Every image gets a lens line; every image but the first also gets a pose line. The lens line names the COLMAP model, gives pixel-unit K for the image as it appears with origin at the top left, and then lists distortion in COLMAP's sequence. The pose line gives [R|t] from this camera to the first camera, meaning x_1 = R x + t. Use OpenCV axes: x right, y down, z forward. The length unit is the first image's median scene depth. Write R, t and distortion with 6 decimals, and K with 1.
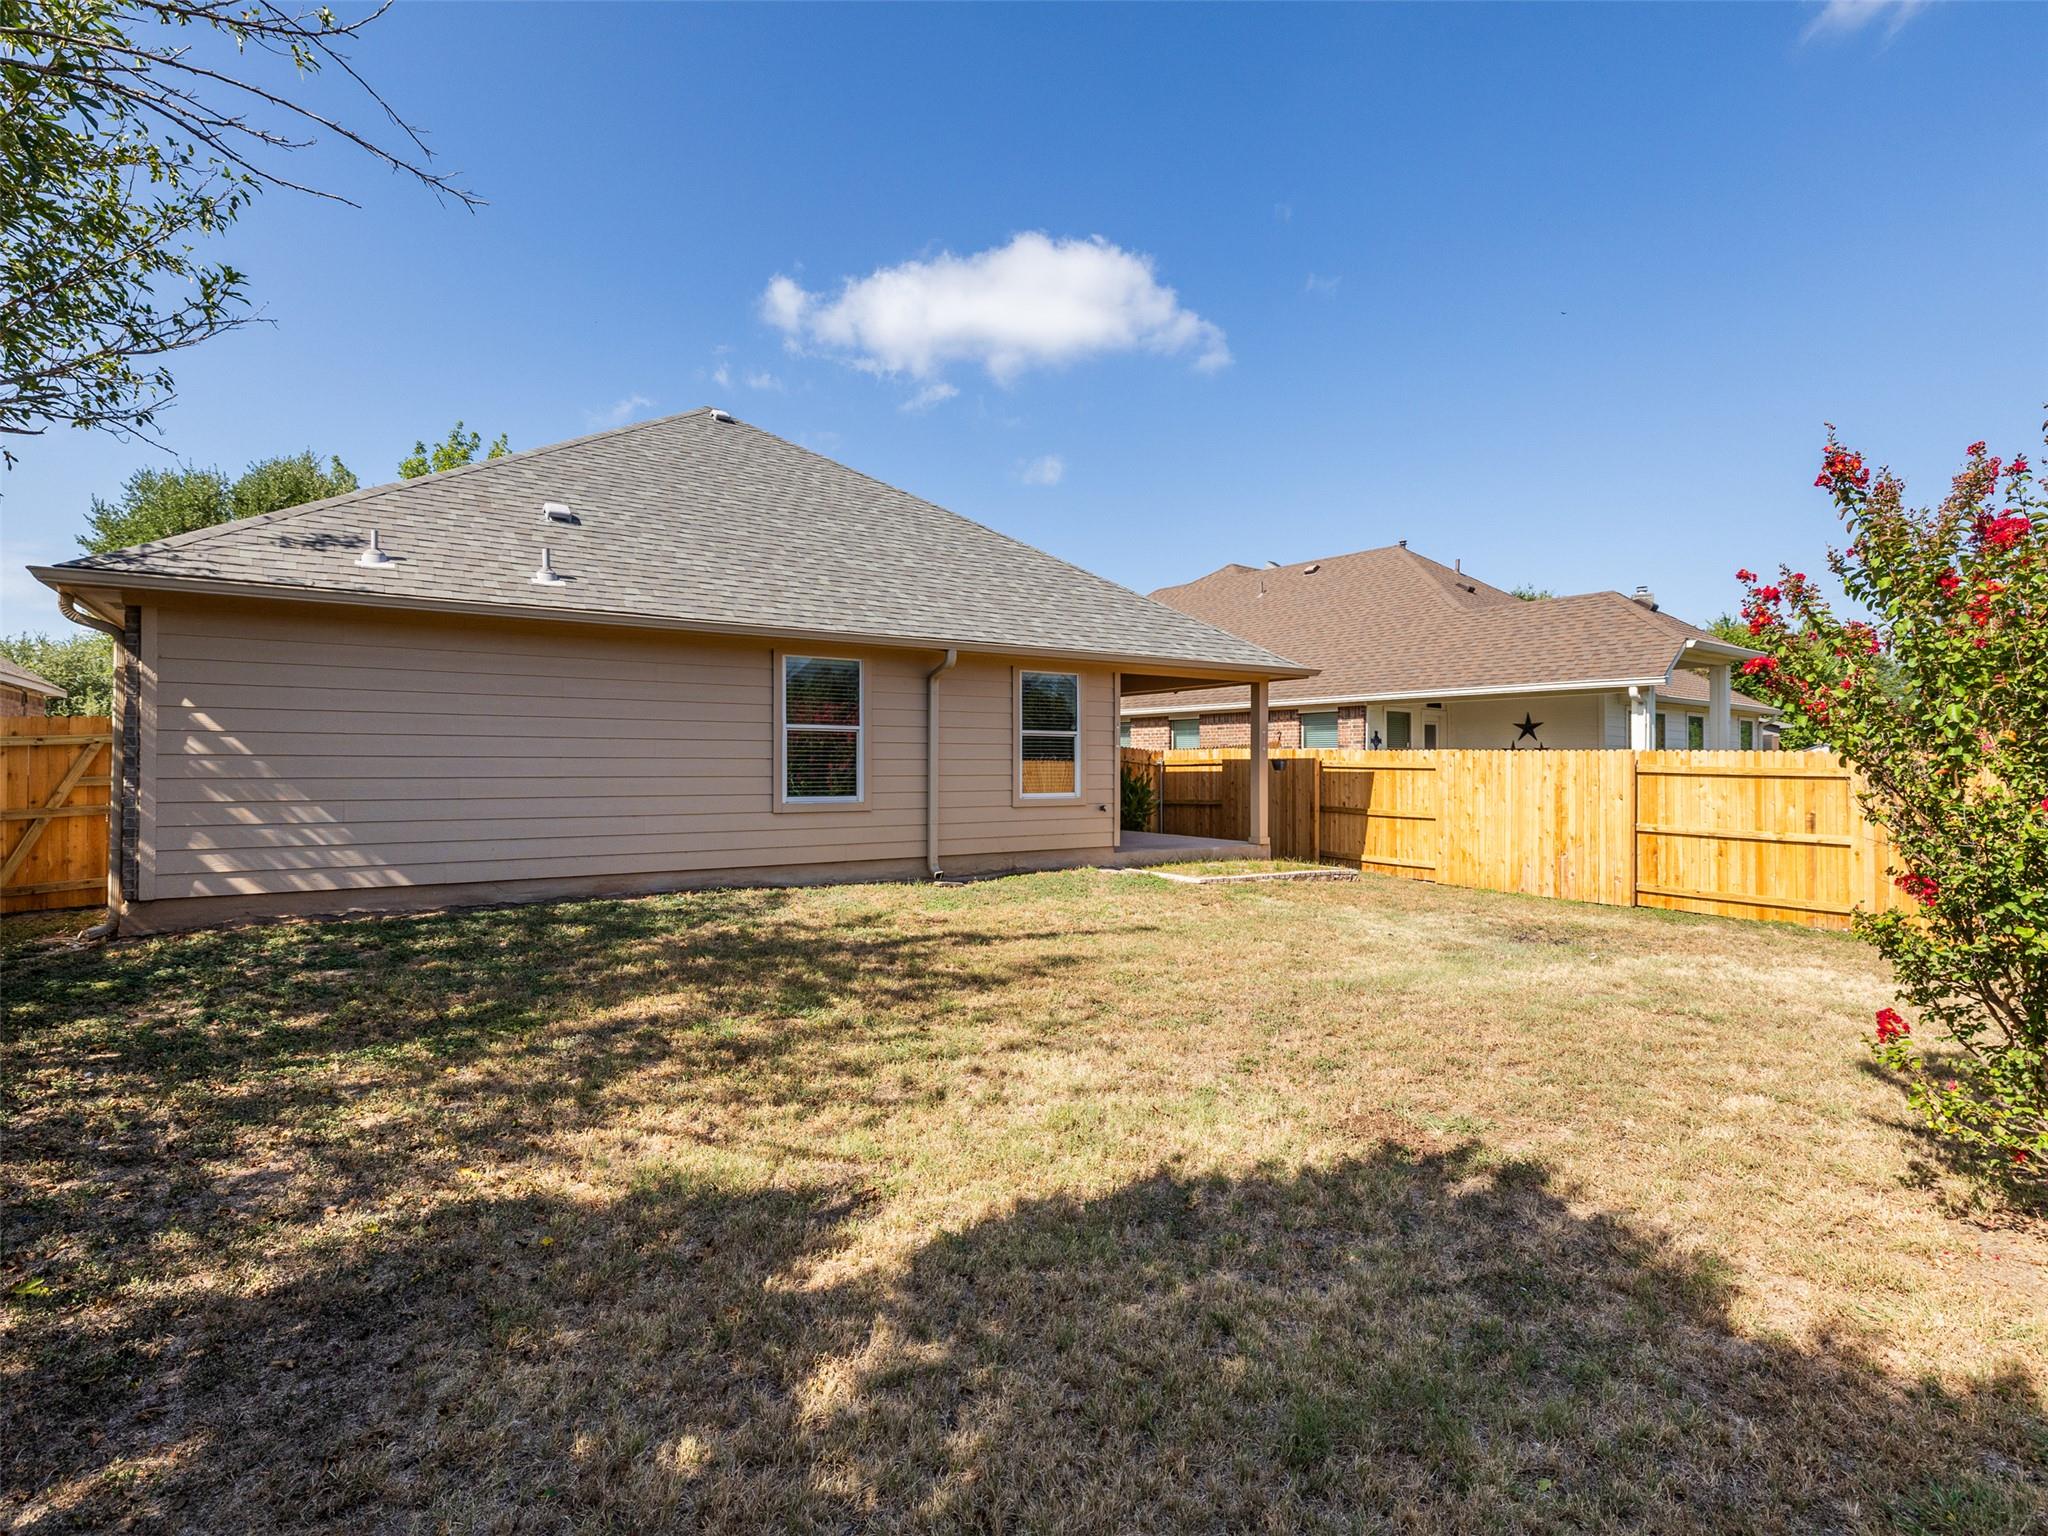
lens RADIAL K [[998.3, 0, 1011.6], [0, 998.3, 762.5], [0, 0, 1]] dist [0.001248, 0.000085]
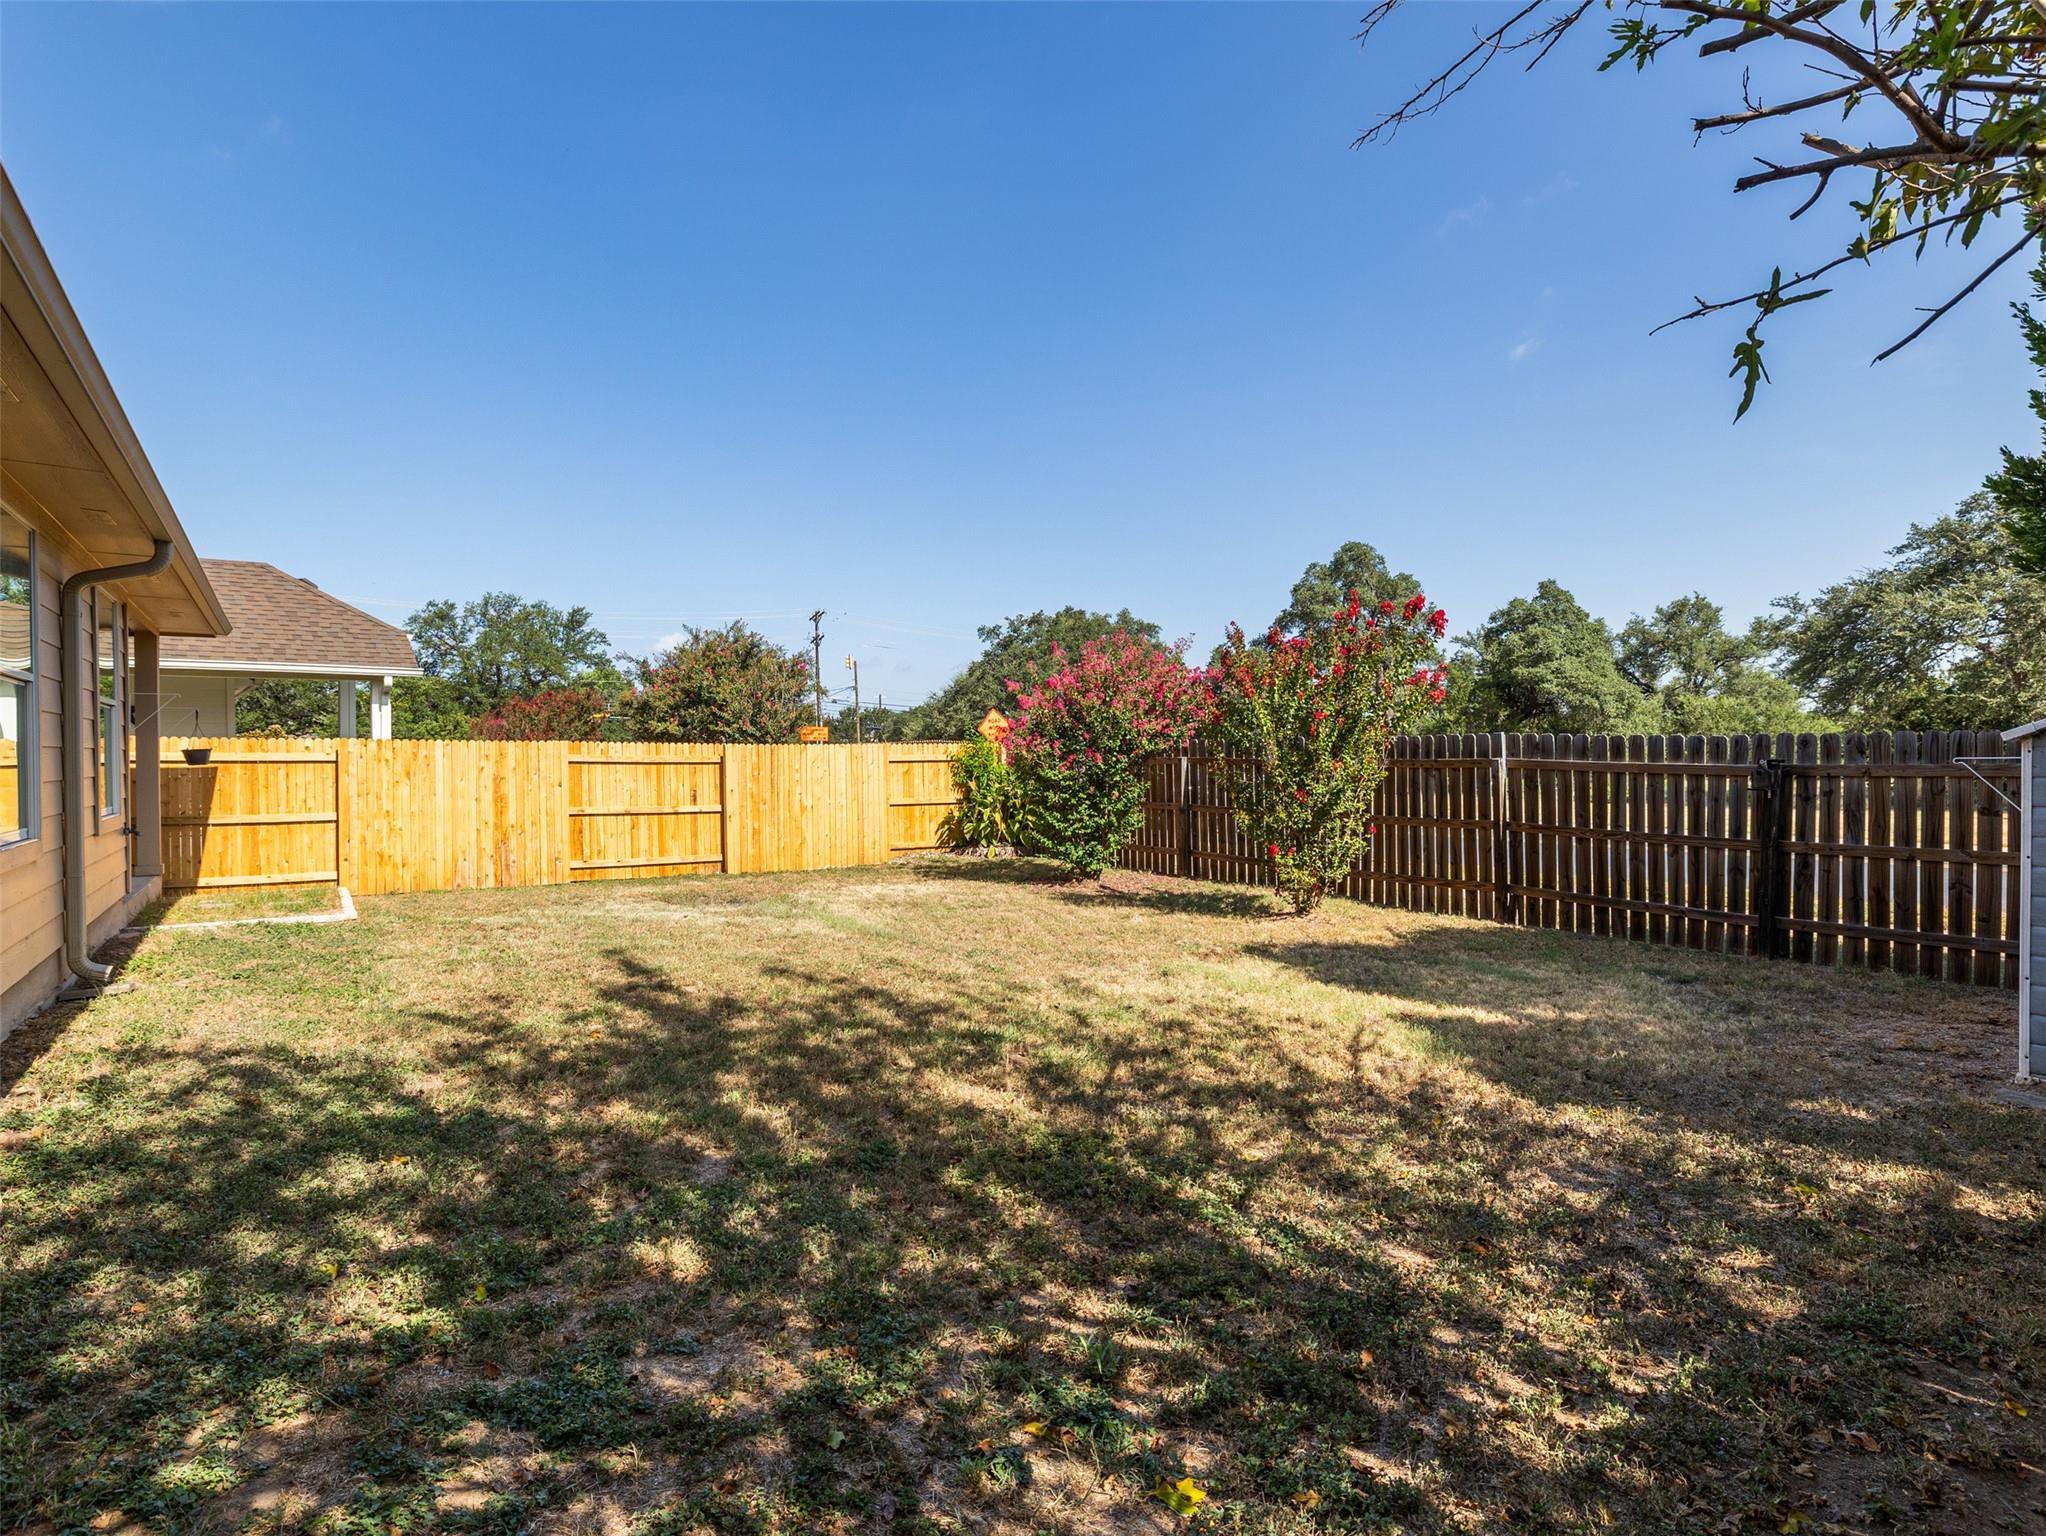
lens RADIAL K [[1077.7, 0, 1023.0], [0, 1077.7, 768.0], [0, 0, 1]] dist [-0.000474, -0.000198]
pose [[0.004269, -0.014666, 0.999883, -0.580844], [0.003937, 0.999885, 0.014649, 0.001237], [-0.999983, 0.003874, 0.004327, 0.497356]]
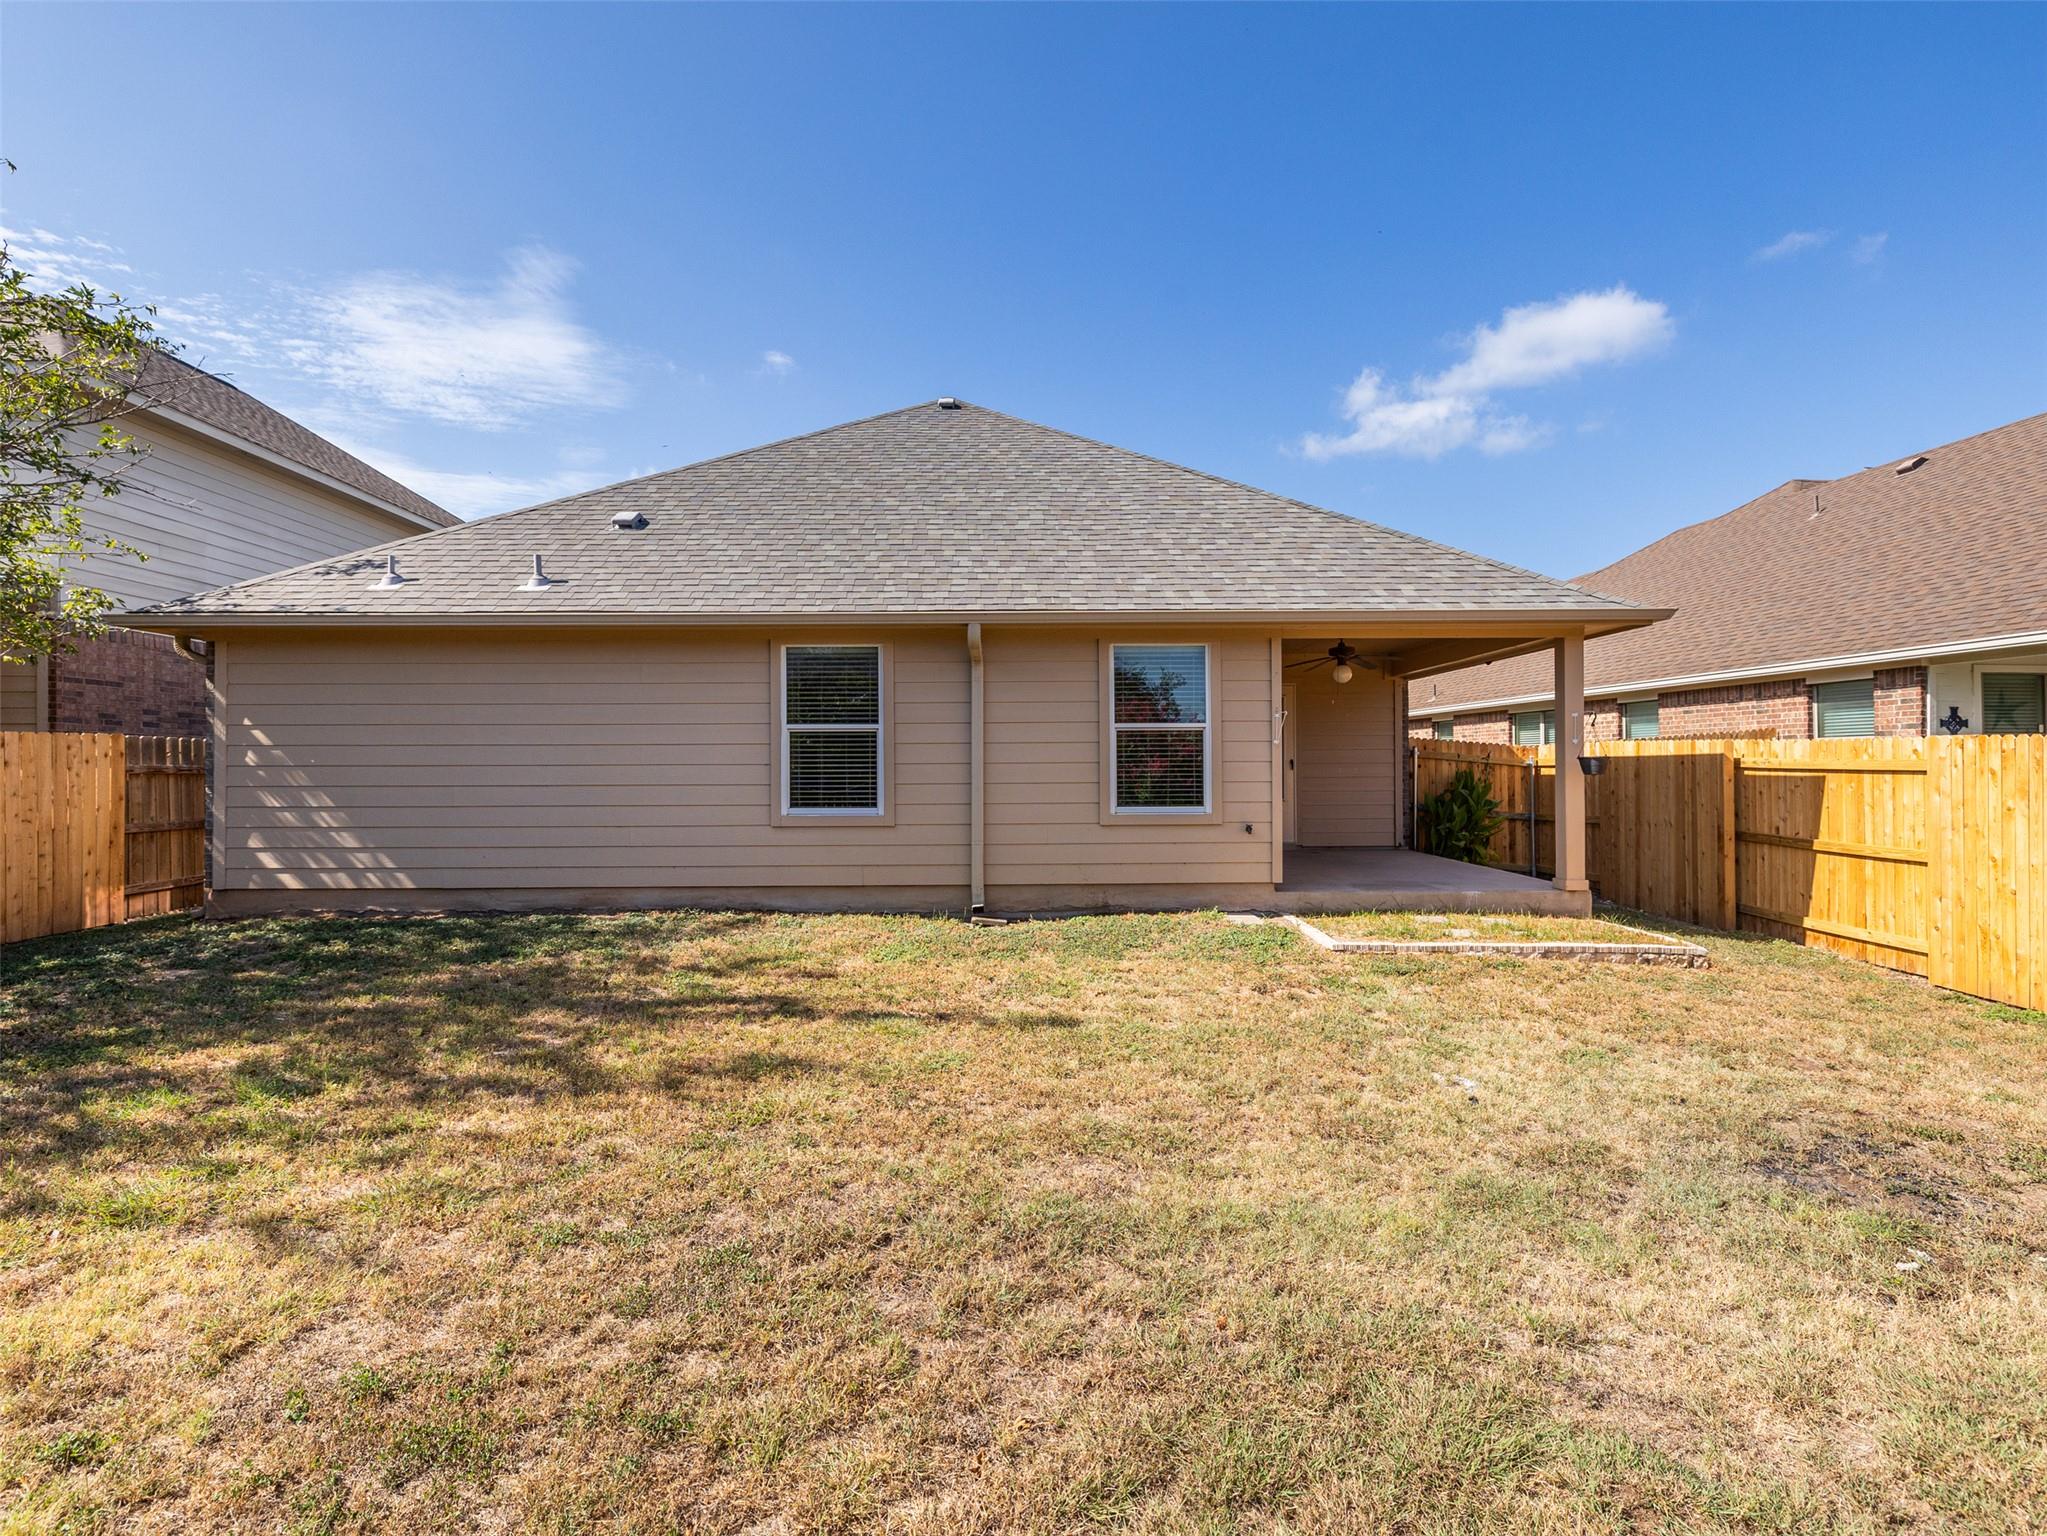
lens RADIAL K [[961.9, 0, 1029.2], [0, 961.9, 758.6], [0, 0, 1]] dist [-0.001746, 0.000001]
pose [[0.841054, -0.010320, -0.540852, 0.355574], [0.007860, 0.999946, -0.006856, -0.001153], [0.540894, 0.001515, 0.841090, 0.358653]]
